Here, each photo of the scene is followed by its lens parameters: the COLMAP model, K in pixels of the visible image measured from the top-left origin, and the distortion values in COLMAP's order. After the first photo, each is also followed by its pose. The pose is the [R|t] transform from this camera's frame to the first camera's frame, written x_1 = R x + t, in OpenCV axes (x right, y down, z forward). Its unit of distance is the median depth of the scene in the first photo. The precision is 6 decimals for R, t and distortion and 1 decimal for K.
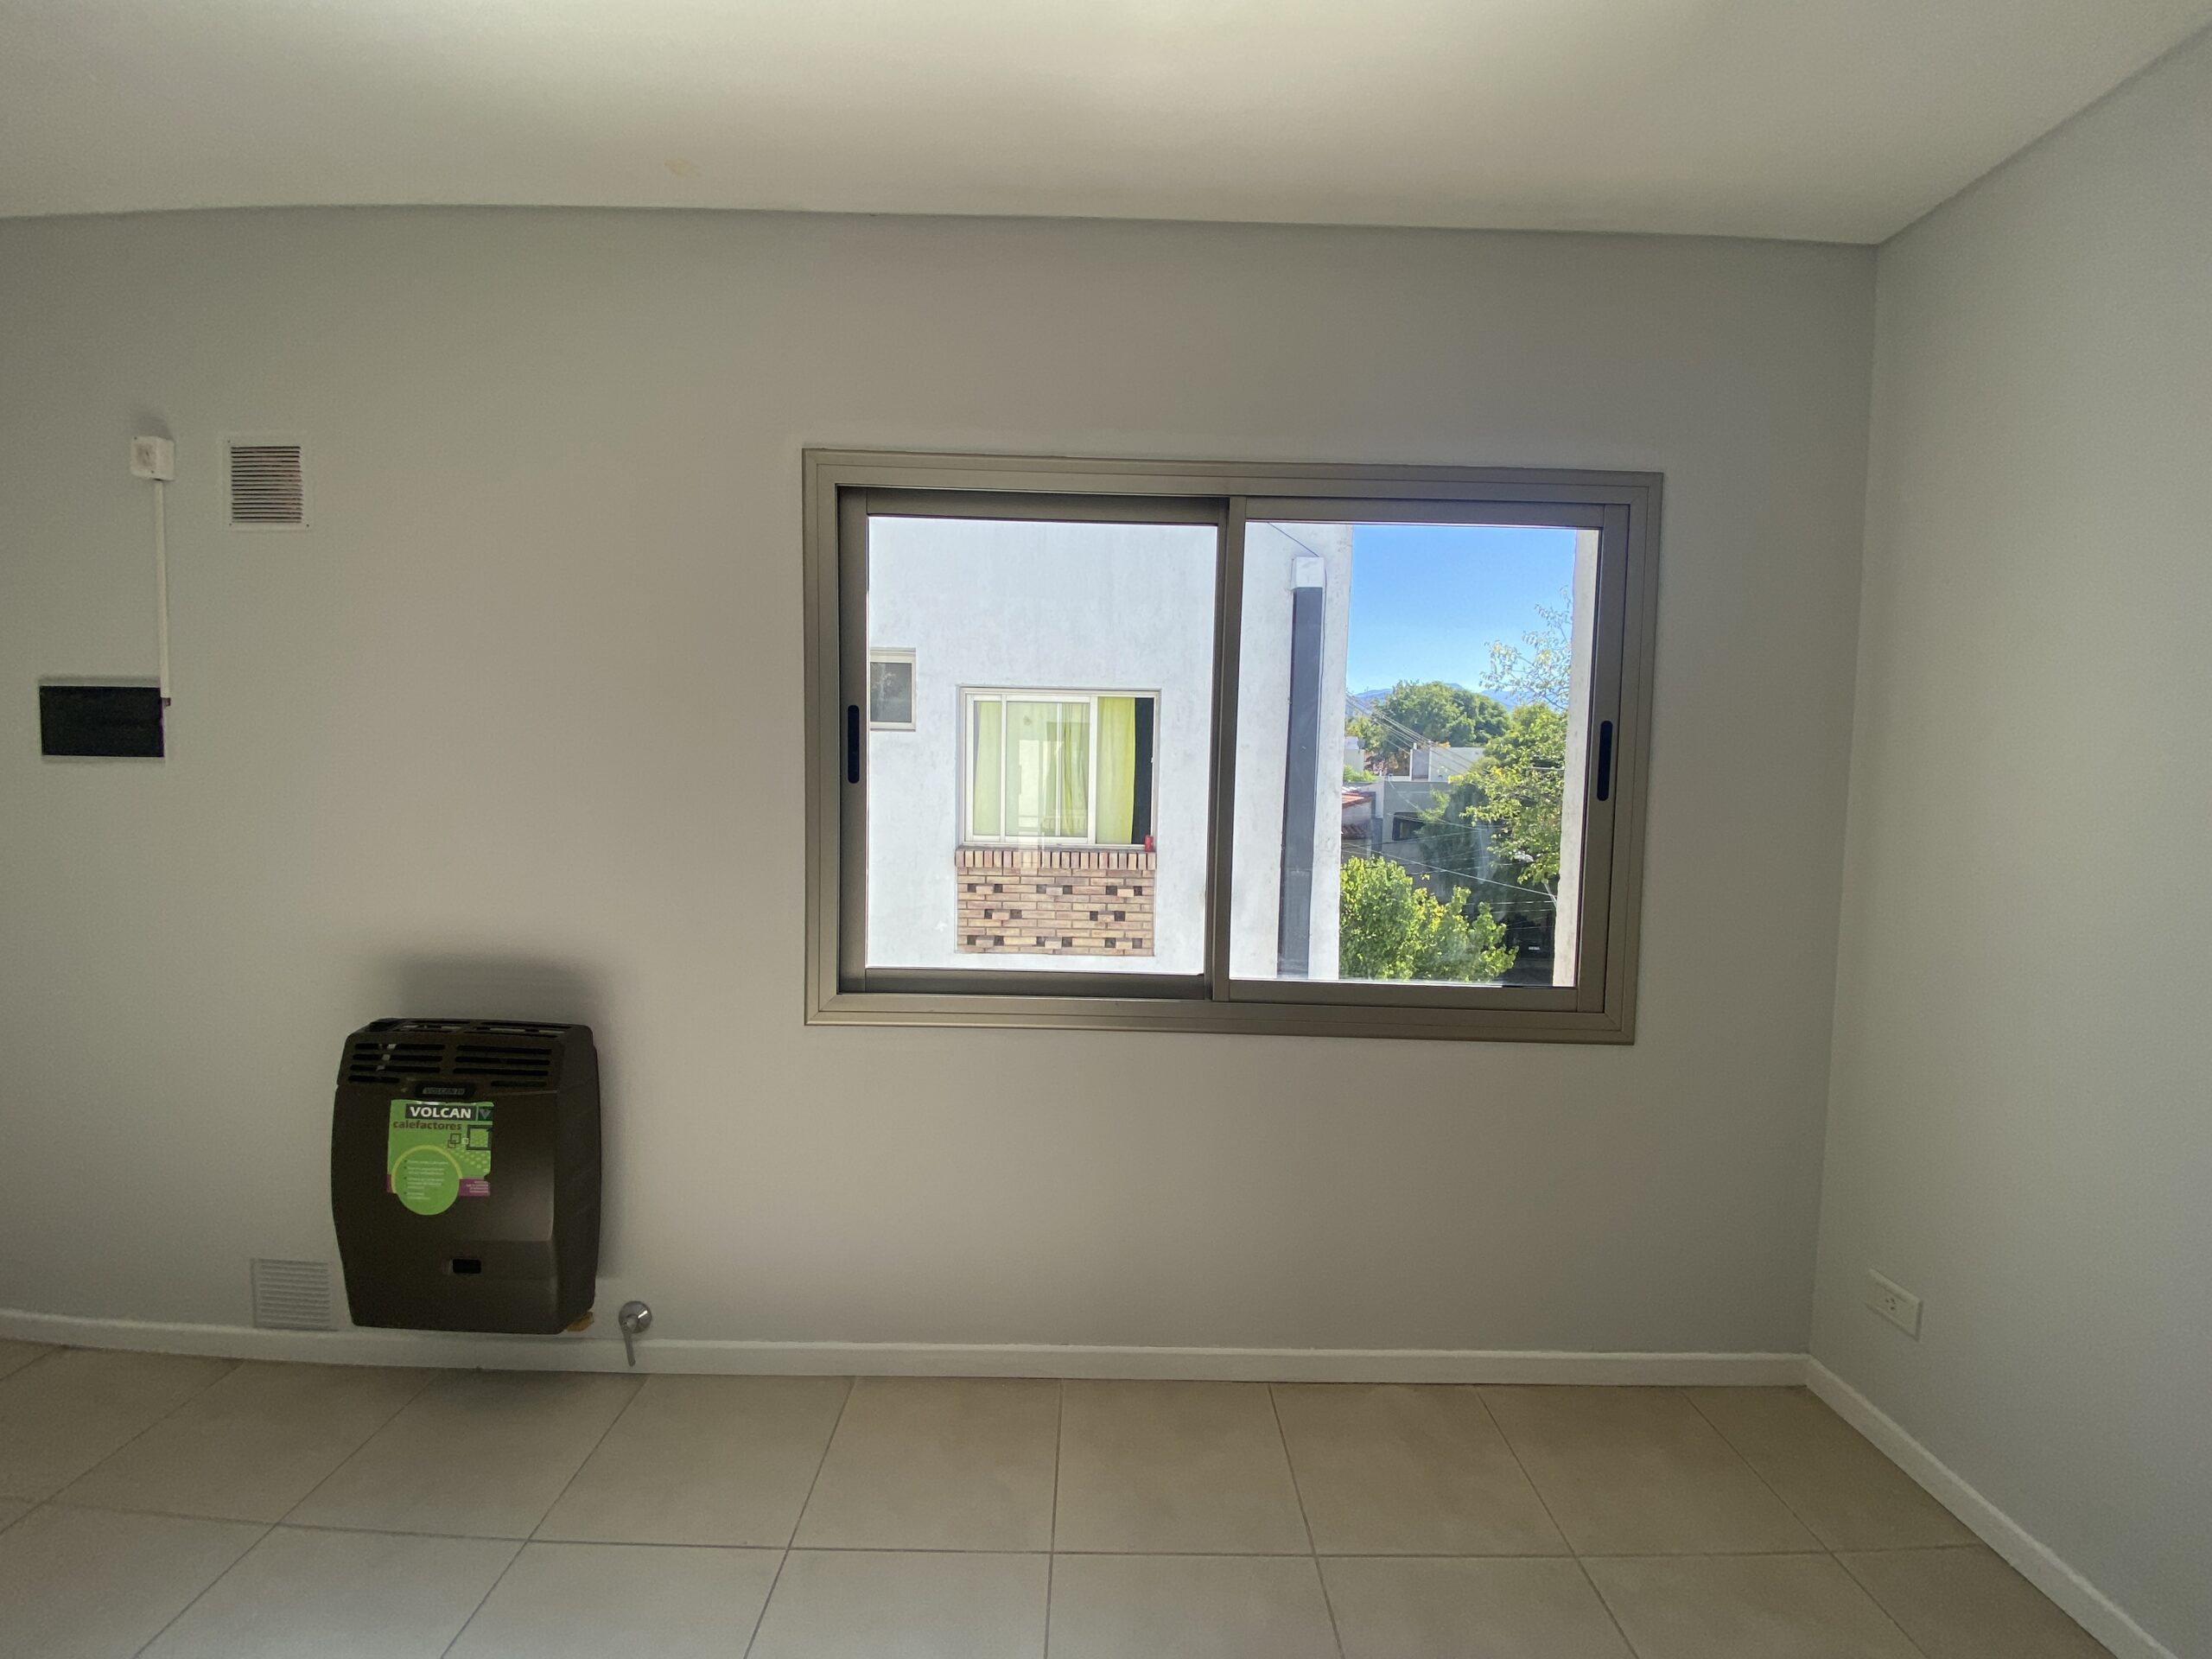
lens RADIAL K [[927.5, 0, 1106.0], [0, 927.5, 829.5], [0, 0, 1]] dist [0.057723, 0.000053]
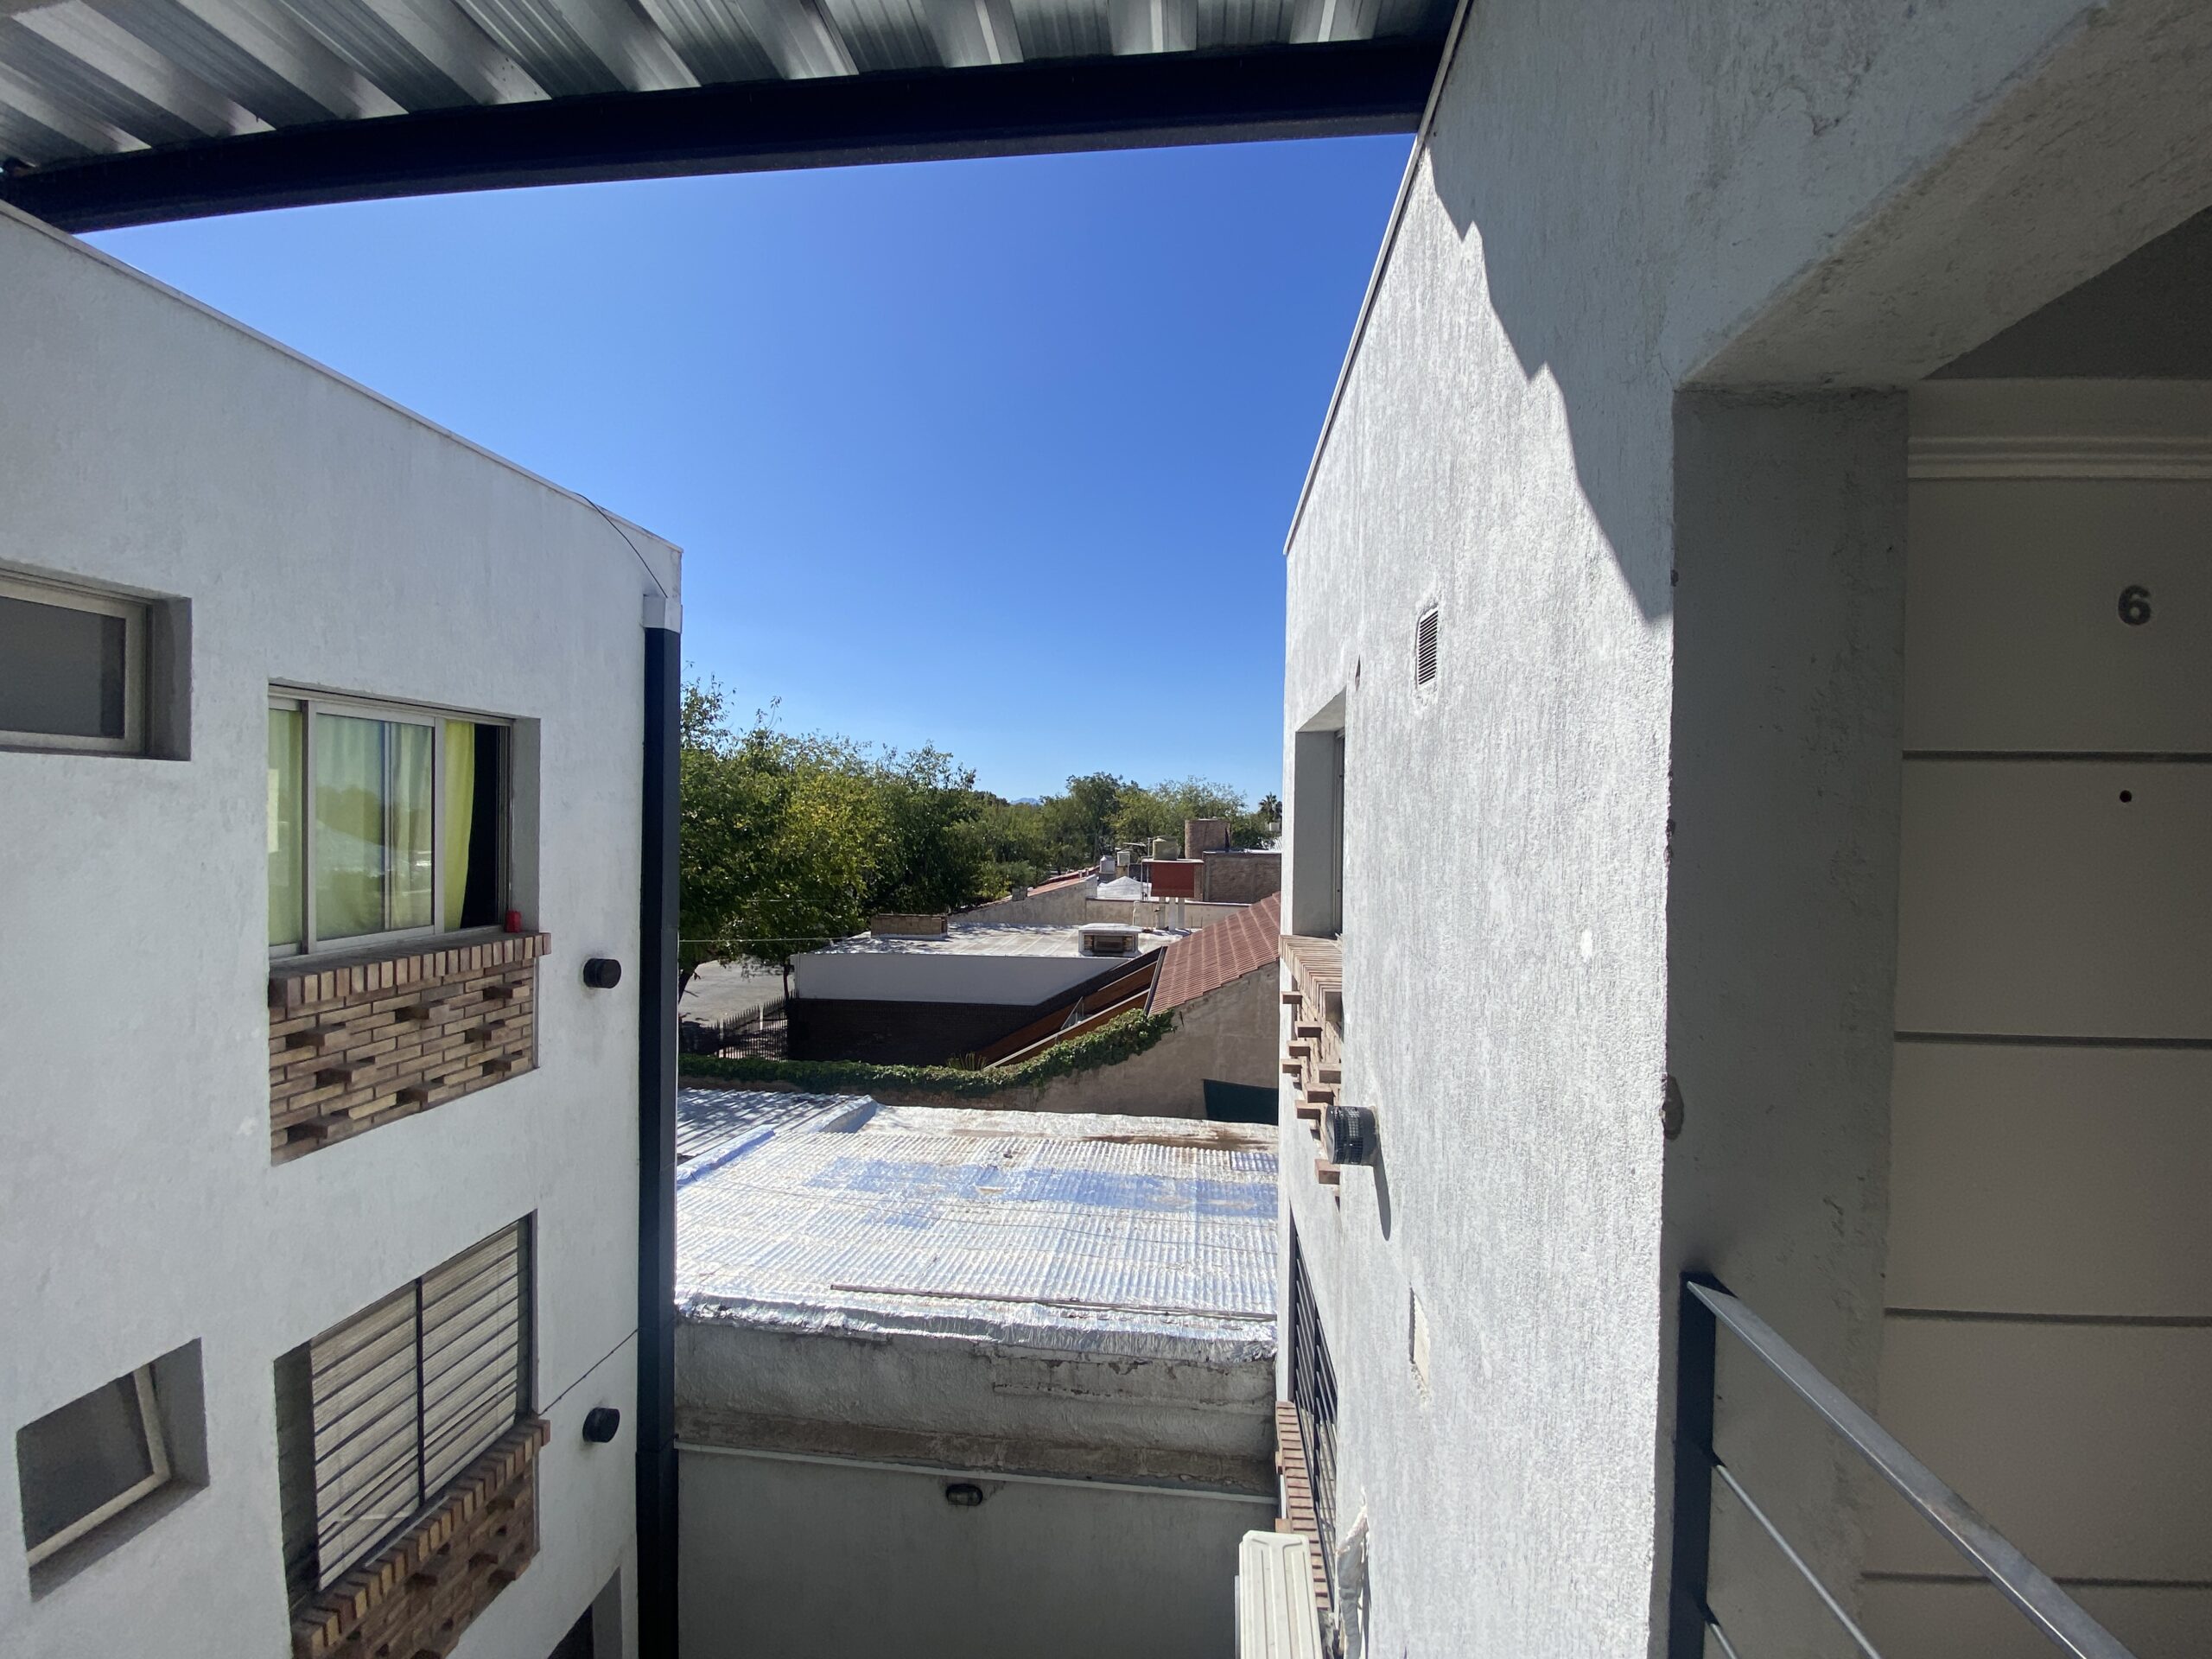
lens RADIAL K [[907.3, 0, 1113.5], [0, 907.3, 826.0], [0, 0, 1]] dist [0.019064, -0.018807]
pose [[0.107504, -0.026368, 0.993855, -0.646776], [0.058039, 0.998110, 0.020203, -0.050398], [-0.992509, 0.055510, 0.108832, 0.447329]]
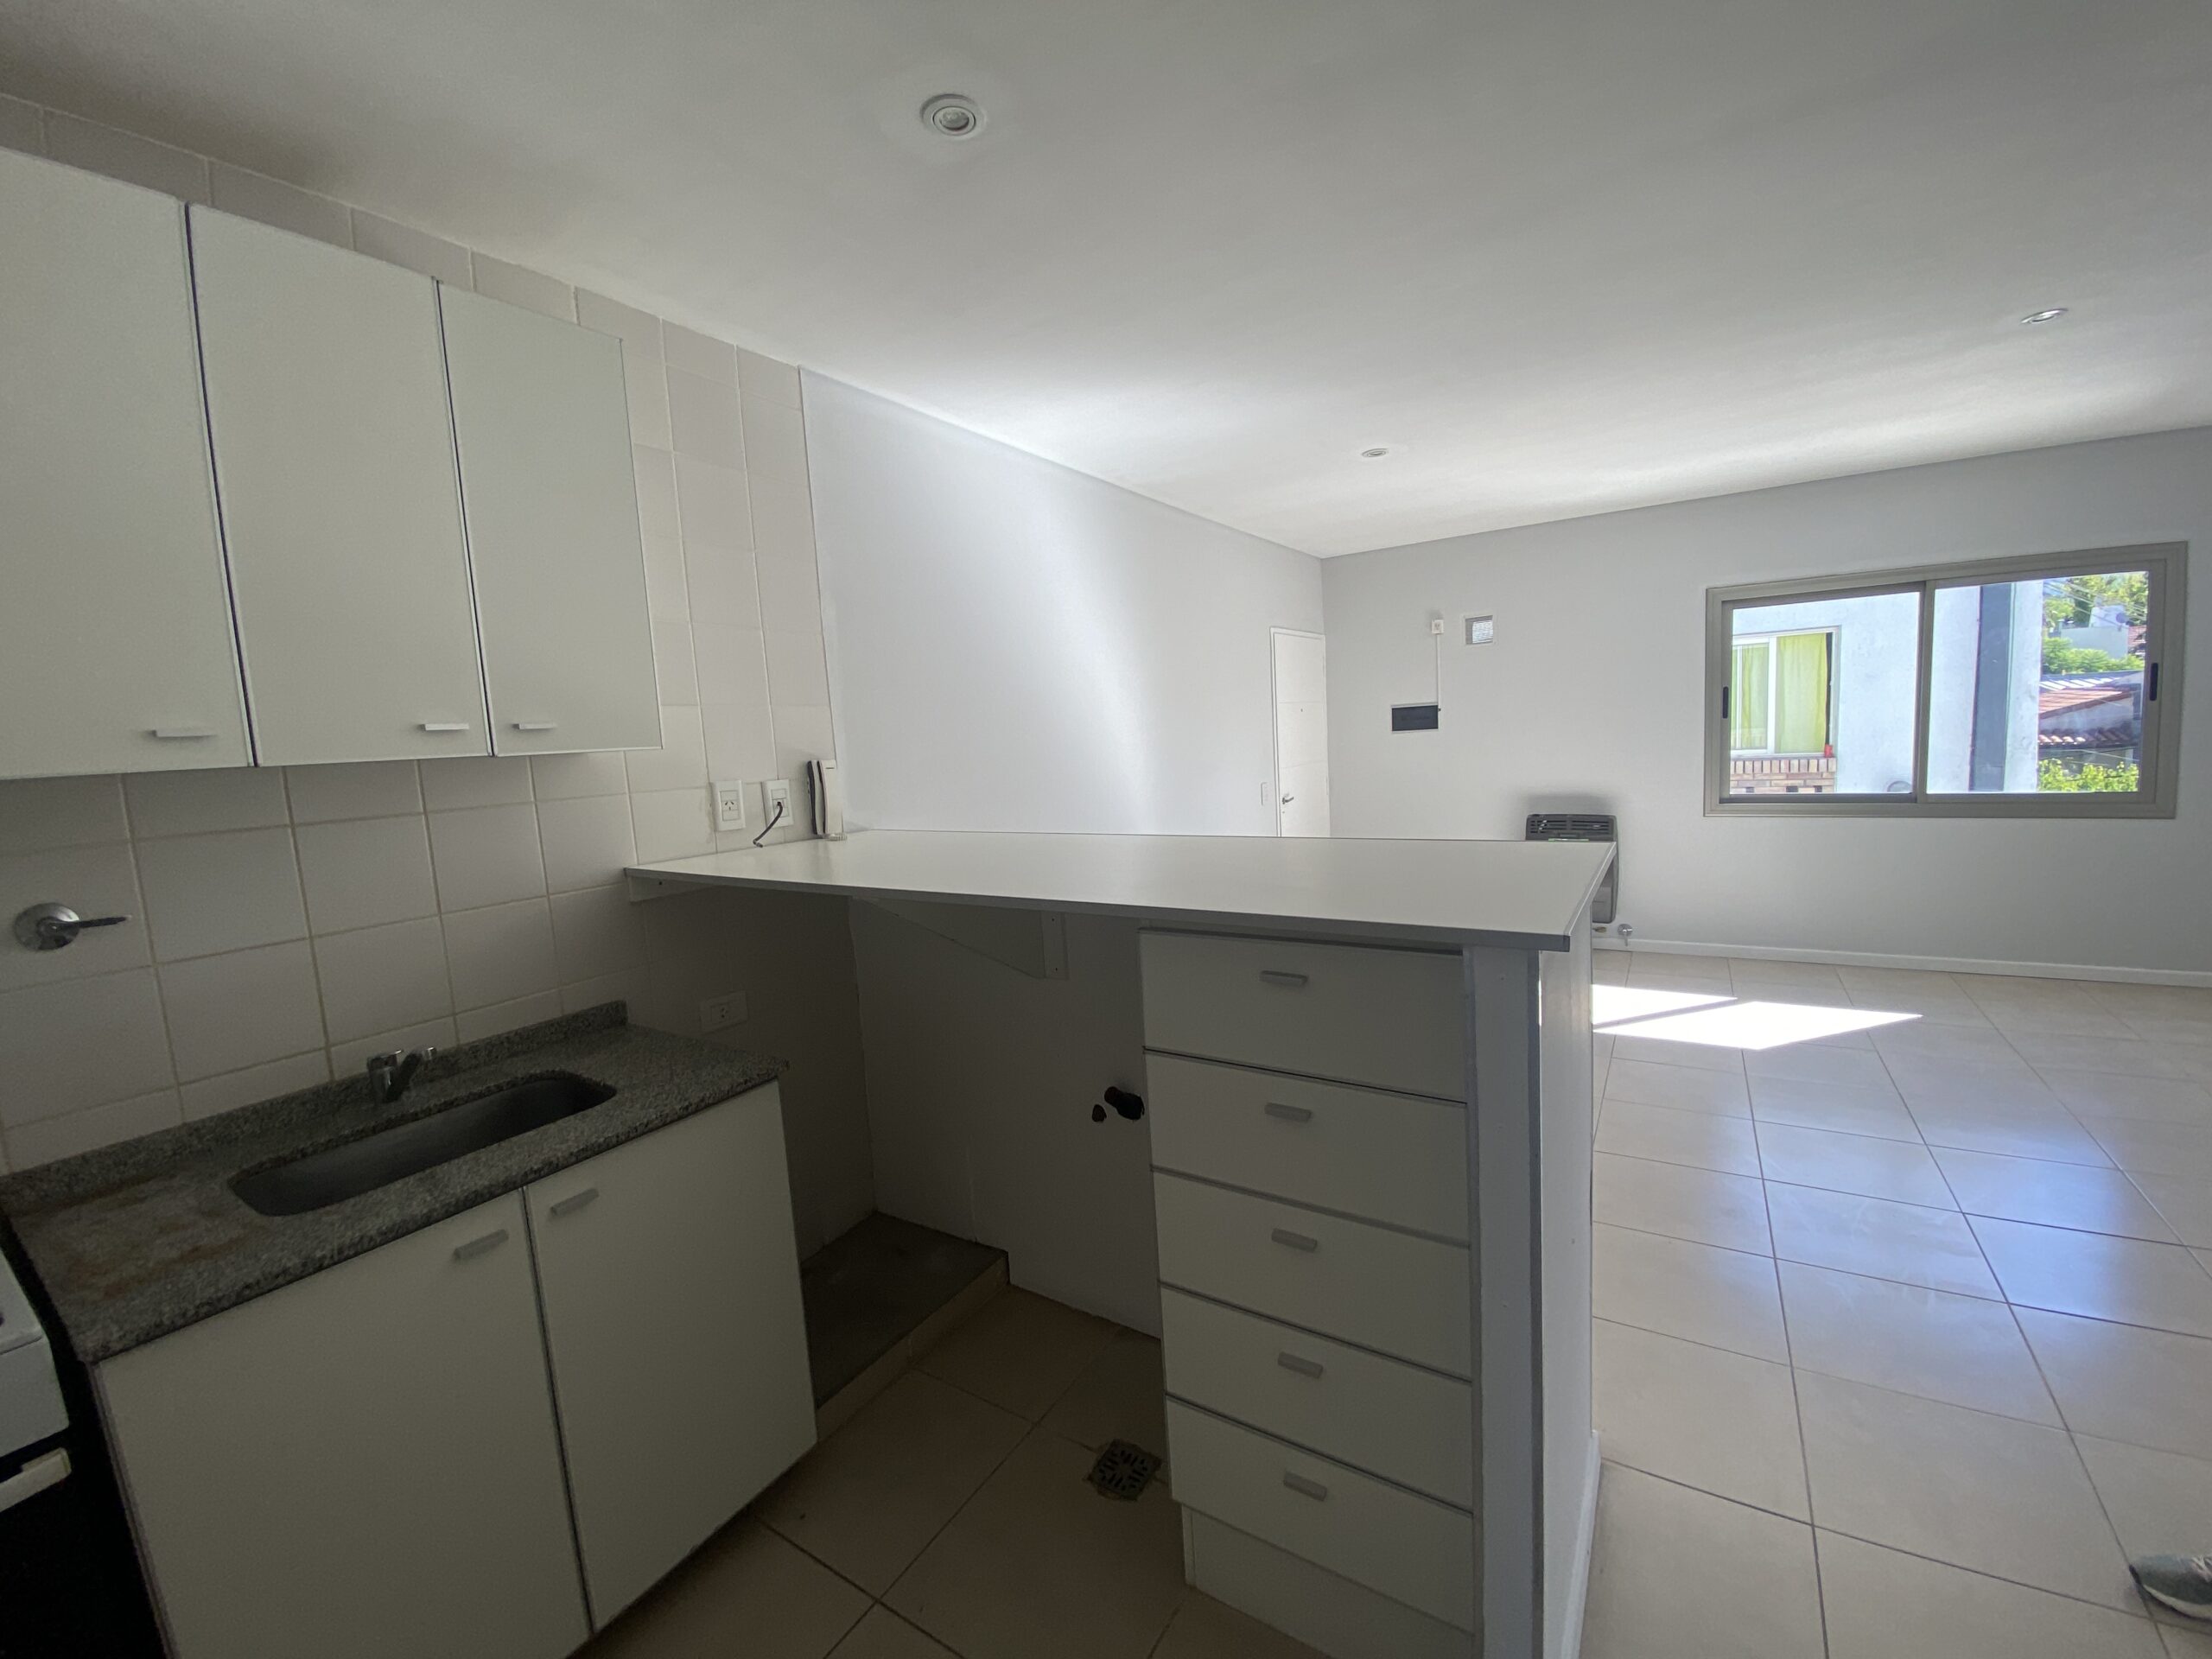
lens RADIAL K [[907.3, 0, 1113.5], [0, 907.3, 826.0], [0, 0, 1]] dist [0.019064, -0.018807]
pose [[0.836767, -0.011109, -0.547446, -0.089768], [0.045332, 0.997767, 0.049043, 0.012507], [0.545679, -0.065855, 0.835402, -0.556688]]
